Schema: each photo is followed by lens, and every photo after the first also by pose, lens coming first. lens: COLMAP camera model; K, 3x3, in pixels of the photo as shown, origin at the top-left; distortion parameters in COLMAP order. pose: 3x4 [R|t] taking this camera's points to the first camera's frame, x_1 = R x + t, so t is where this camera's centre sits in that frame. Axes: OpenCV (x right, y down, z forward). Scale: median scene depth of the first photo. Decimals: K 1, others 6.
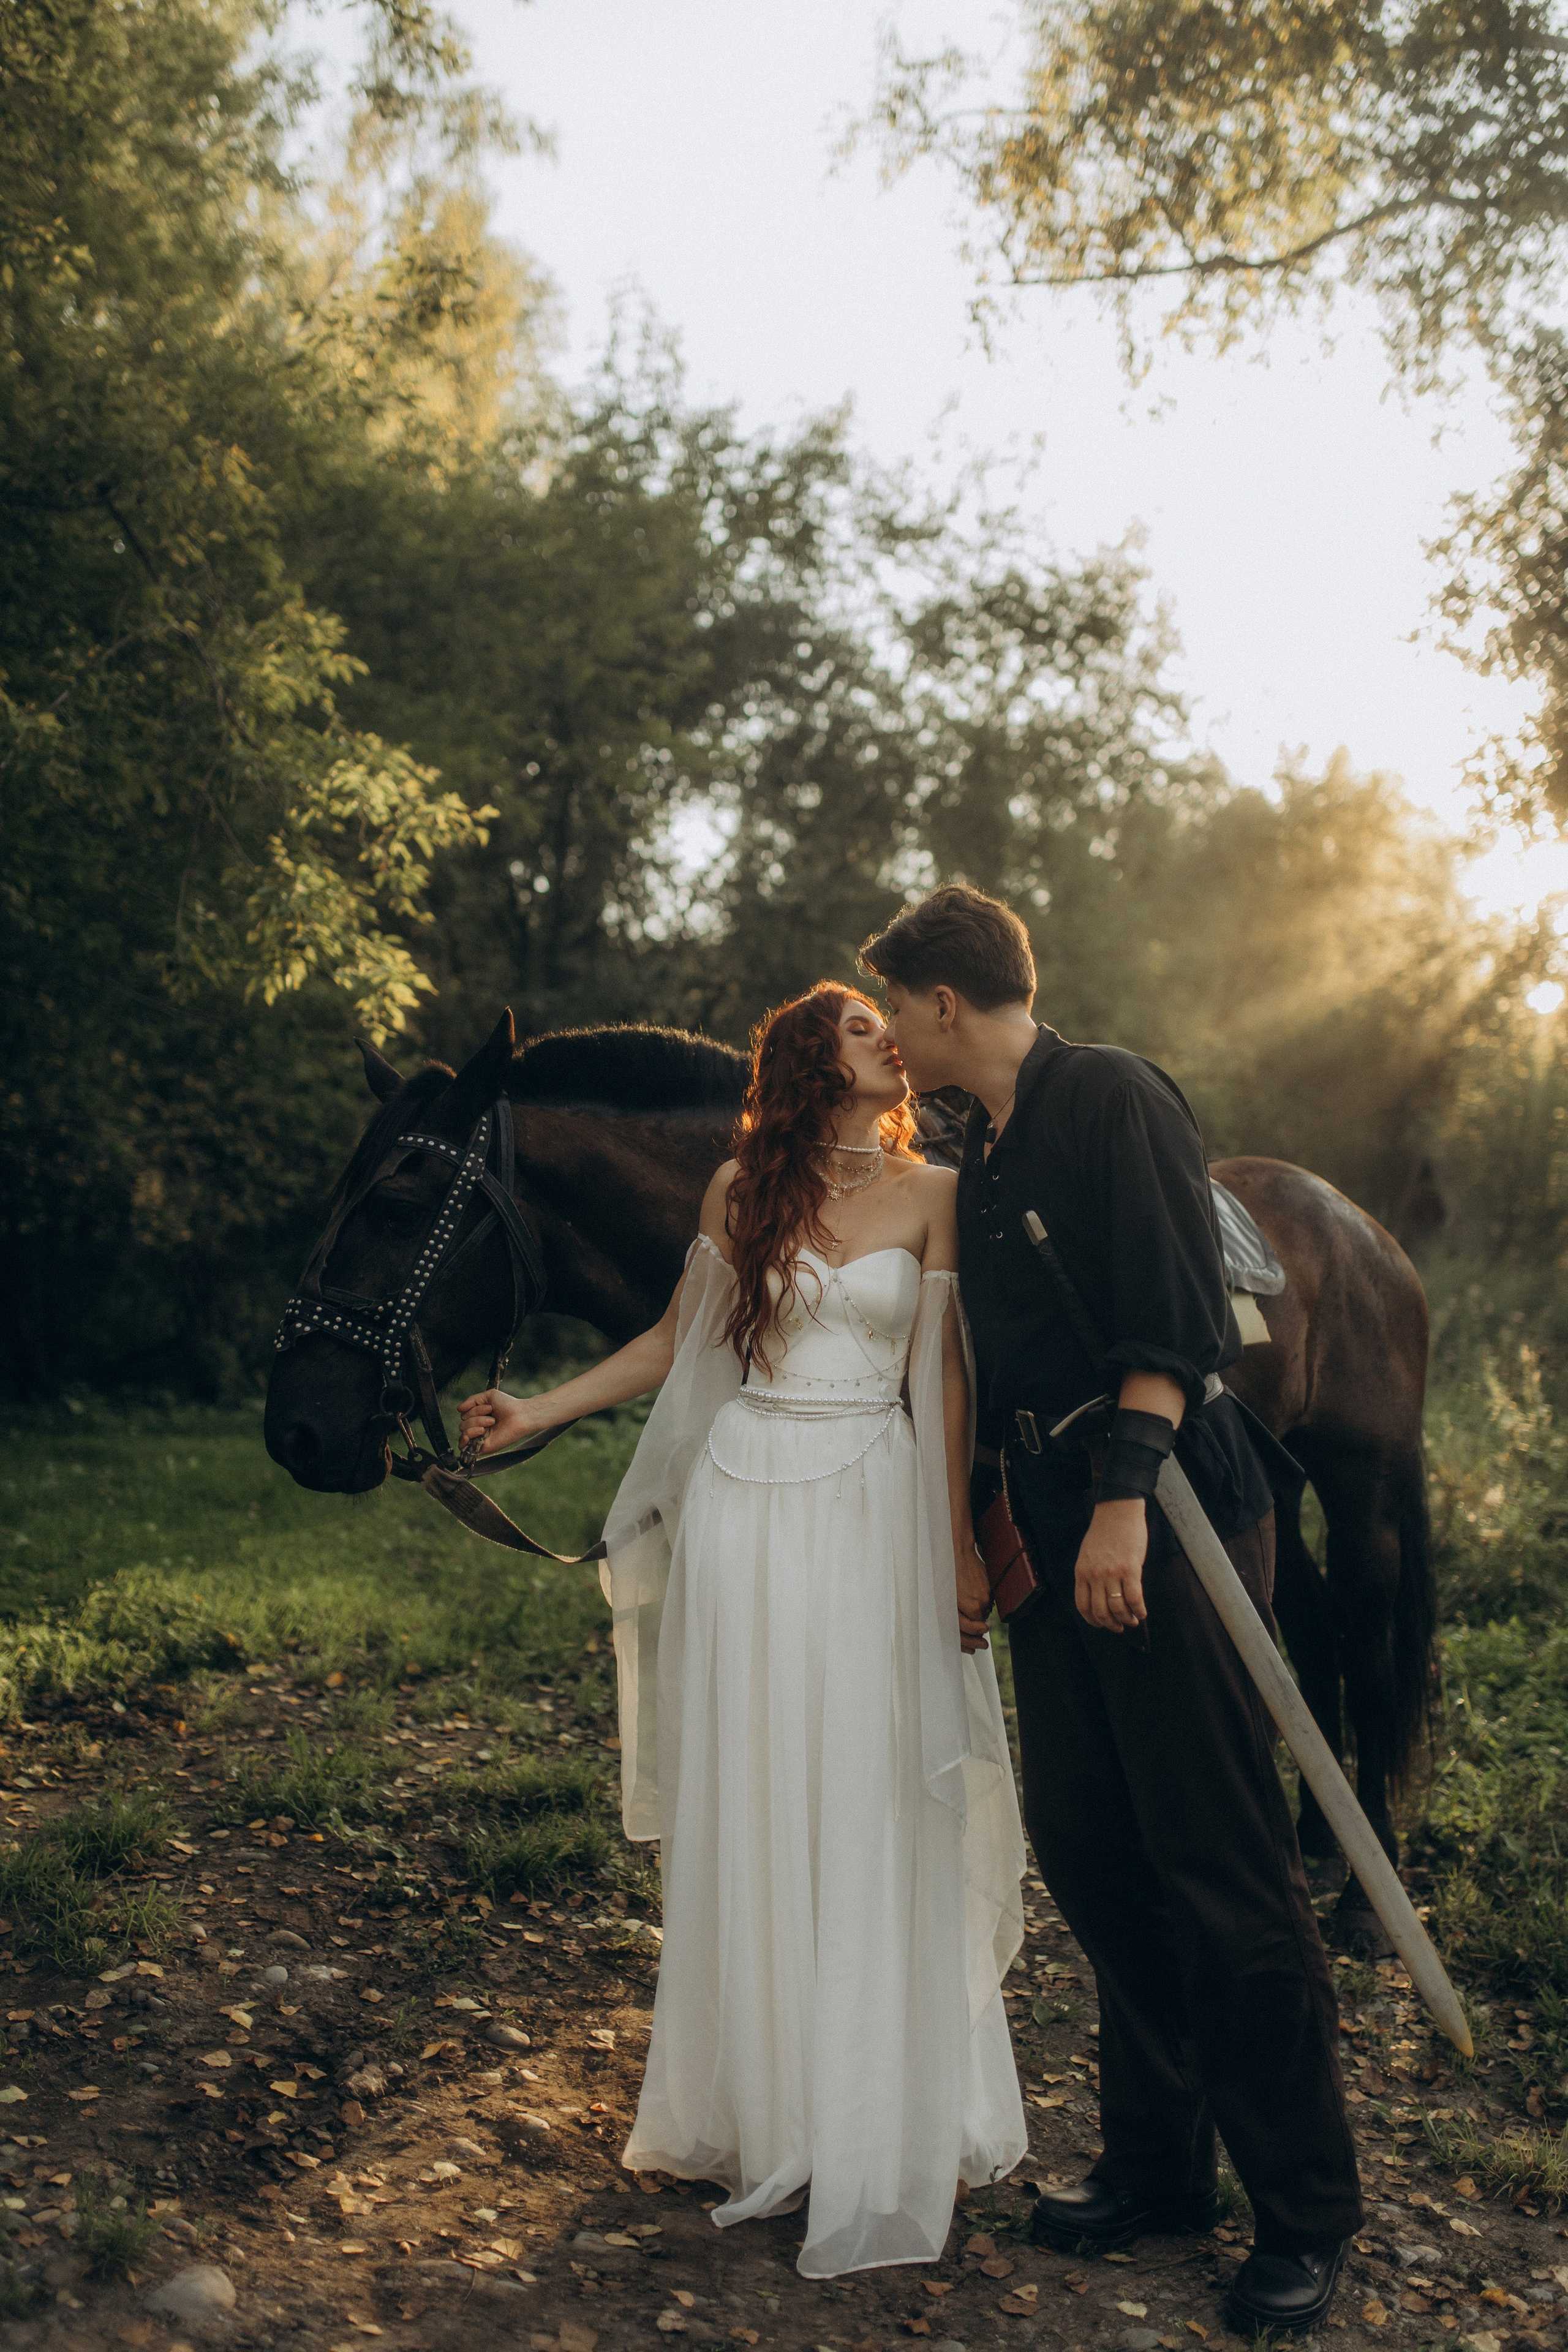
lens RADIAL K [[2202.6, 0, 781.0], [0, 2202.6, 1185.6], [0, 0, 1]] dist [0.062047, -0.104933]
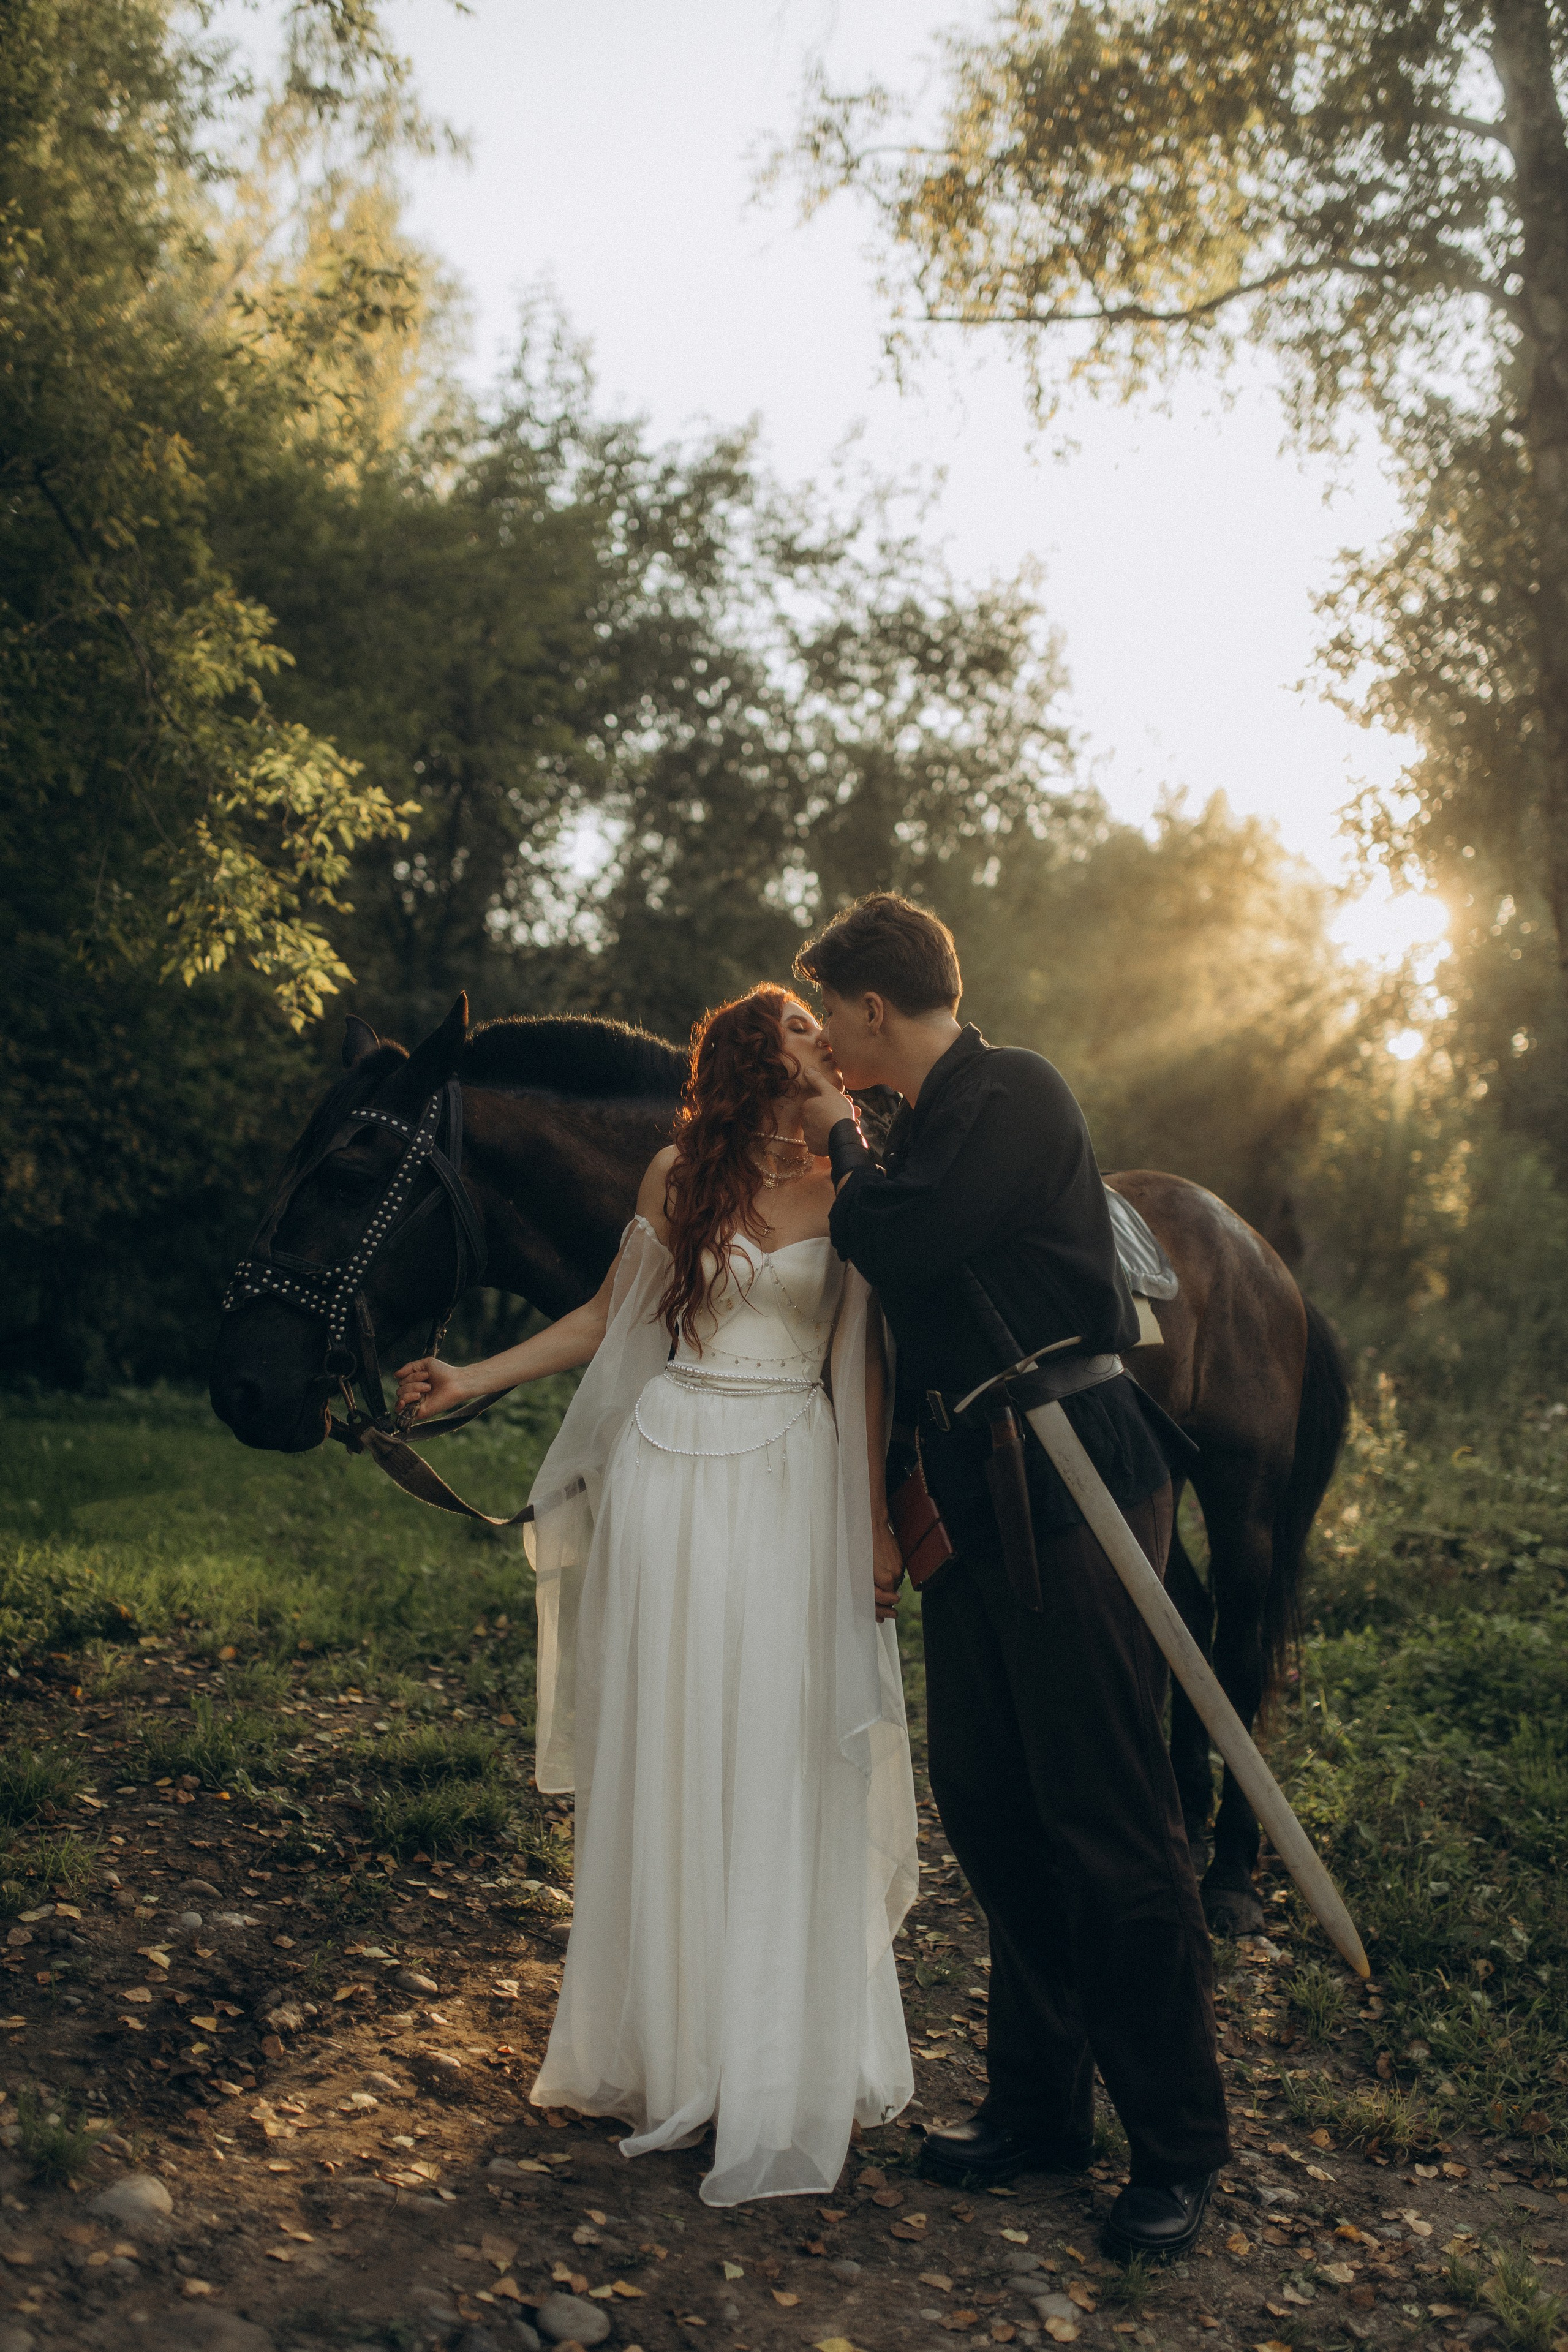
lens RADIAL K [[2202.6, 0, 781.0], [0, 2202.6, 1185.6], [0, 0, 1]] dist [0.062047, -0.104933]
pose [[0.997341, 0.040748, 0.060416, -0.017940], [-0.040286, 0.999149, -0.008847, 0.007765], [-0.060725, 0.006389, 0.998134, -0.027368]]
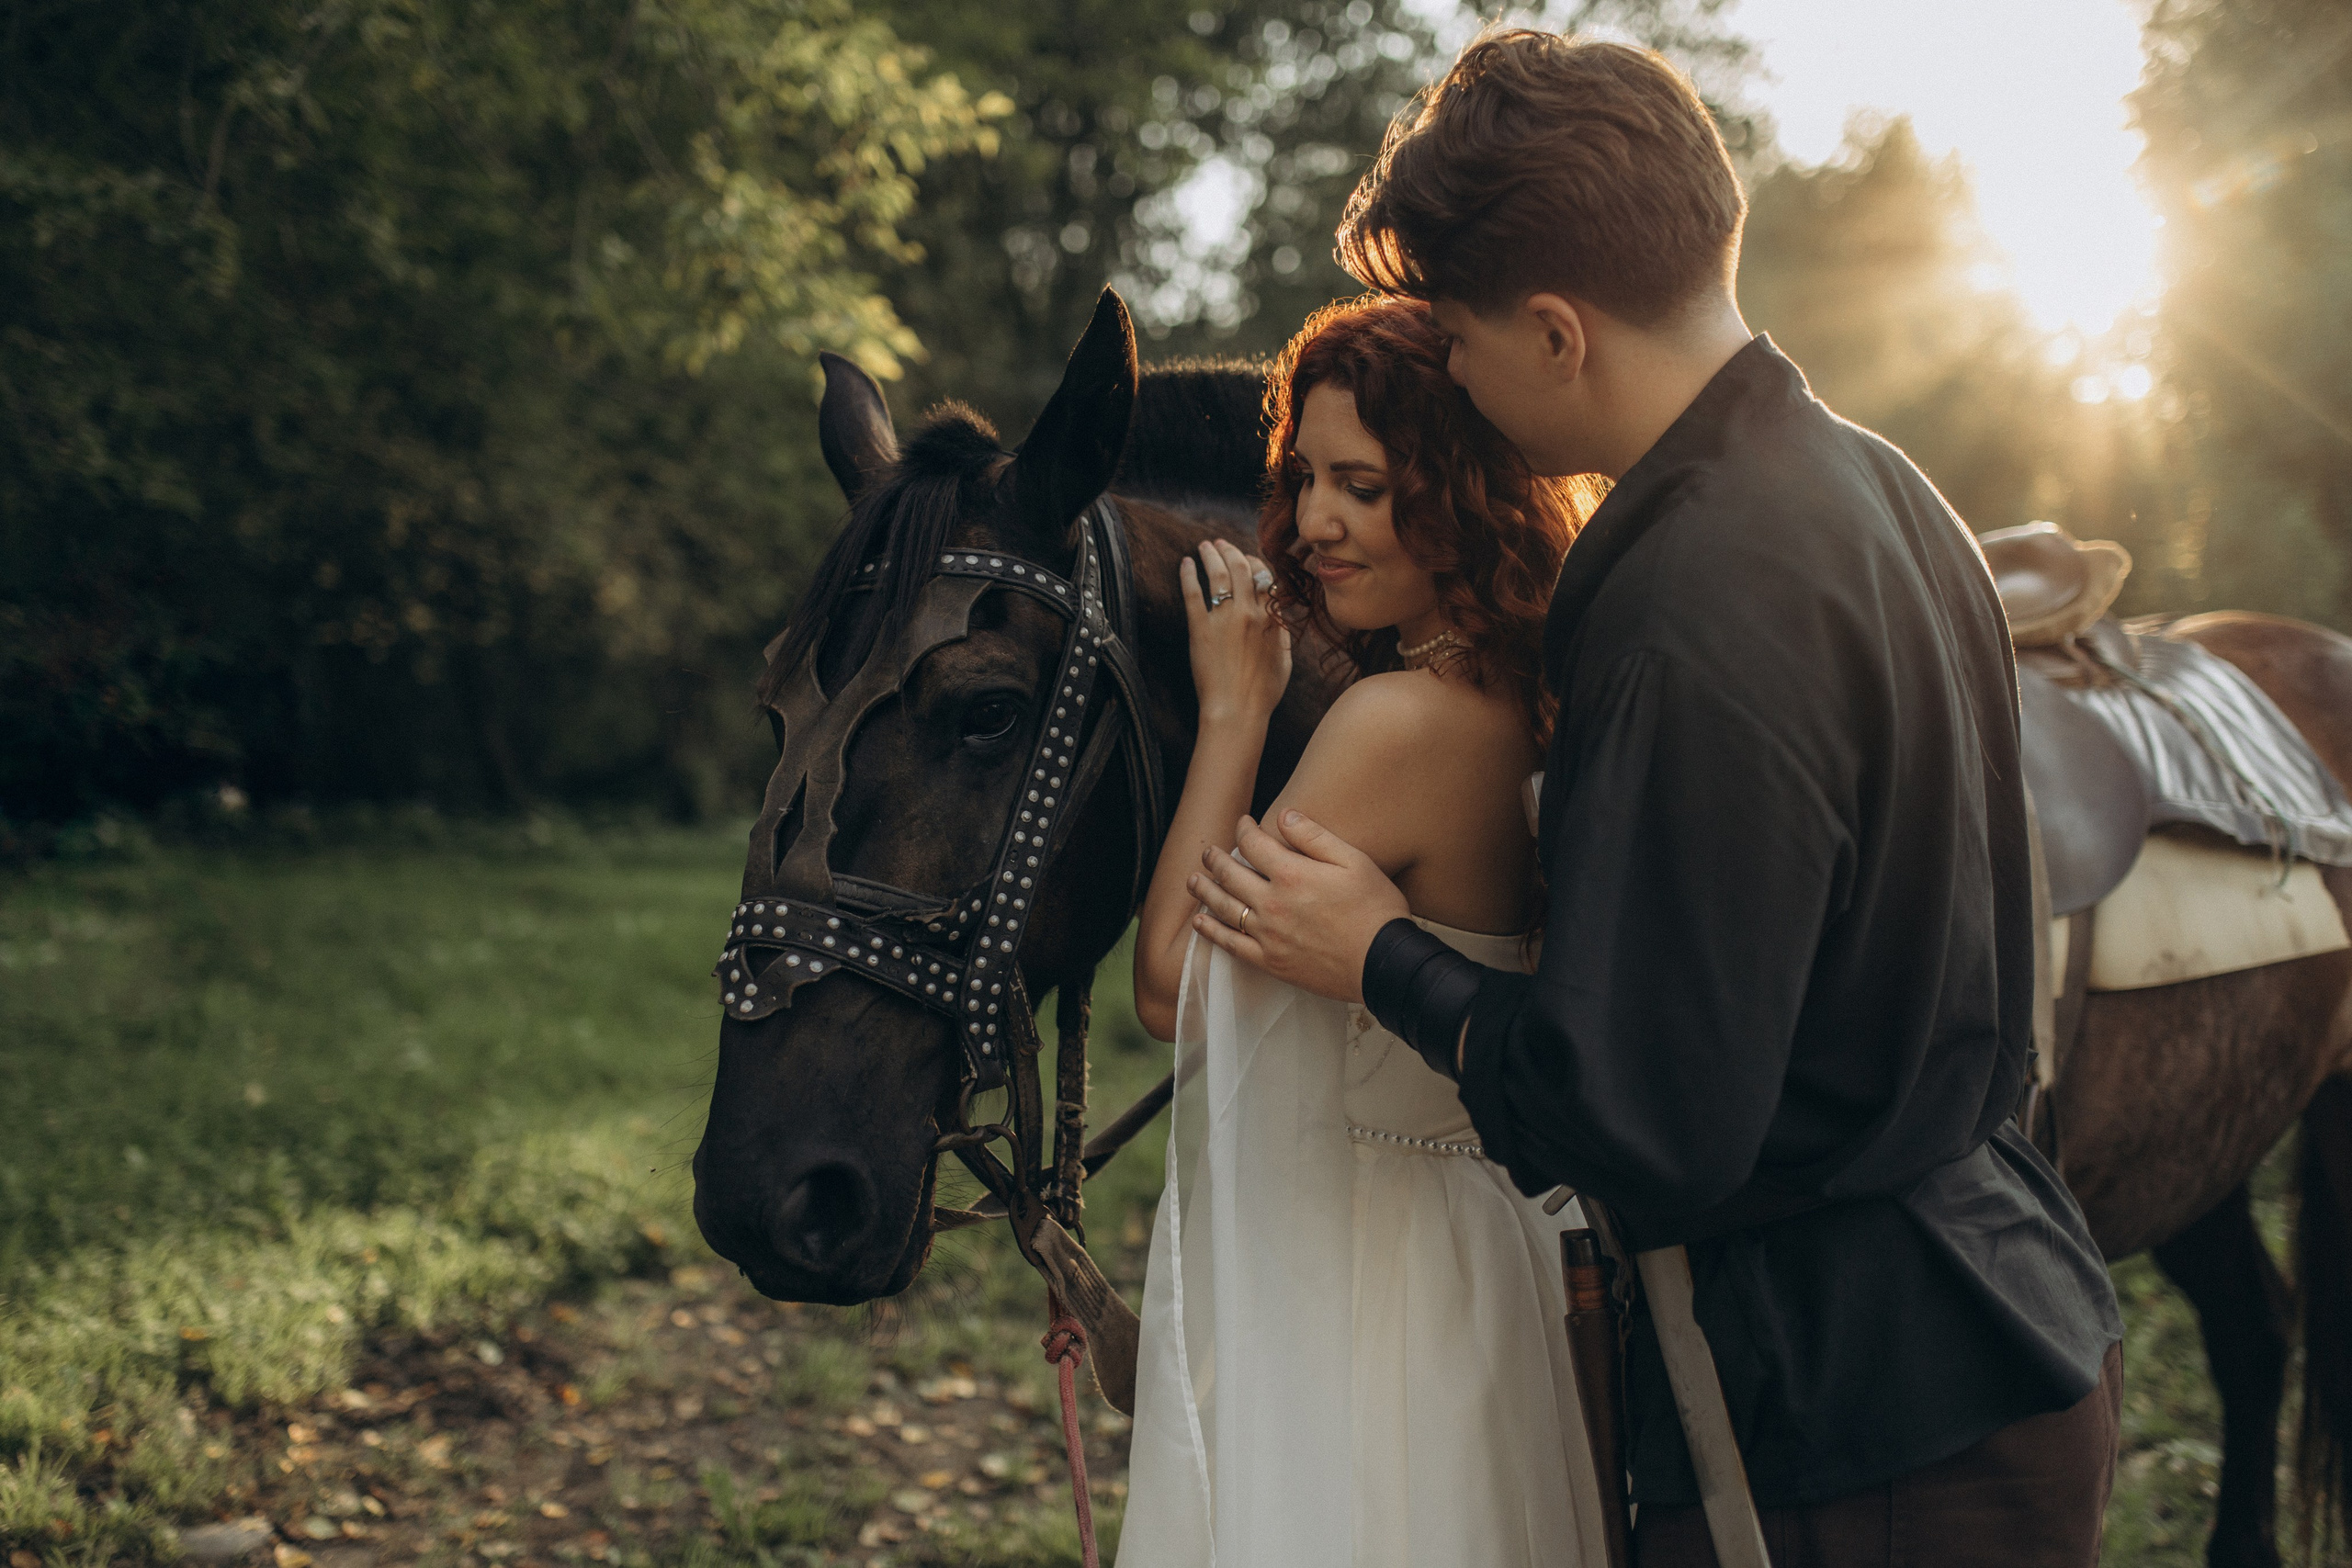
lens RADIAL K [[2185.2, 0, 1169.2], [0, 2185.2, 786.9], [0, 0, 1]] dist [0.057320, -0.084019]
pose [[0.998734, 0.011265, -0.049028, -0.039636], [-0.006523, 0.995378, 0.095817, -0.016695], [0.049881, -0.095376, 0.994191, 0.279224]]
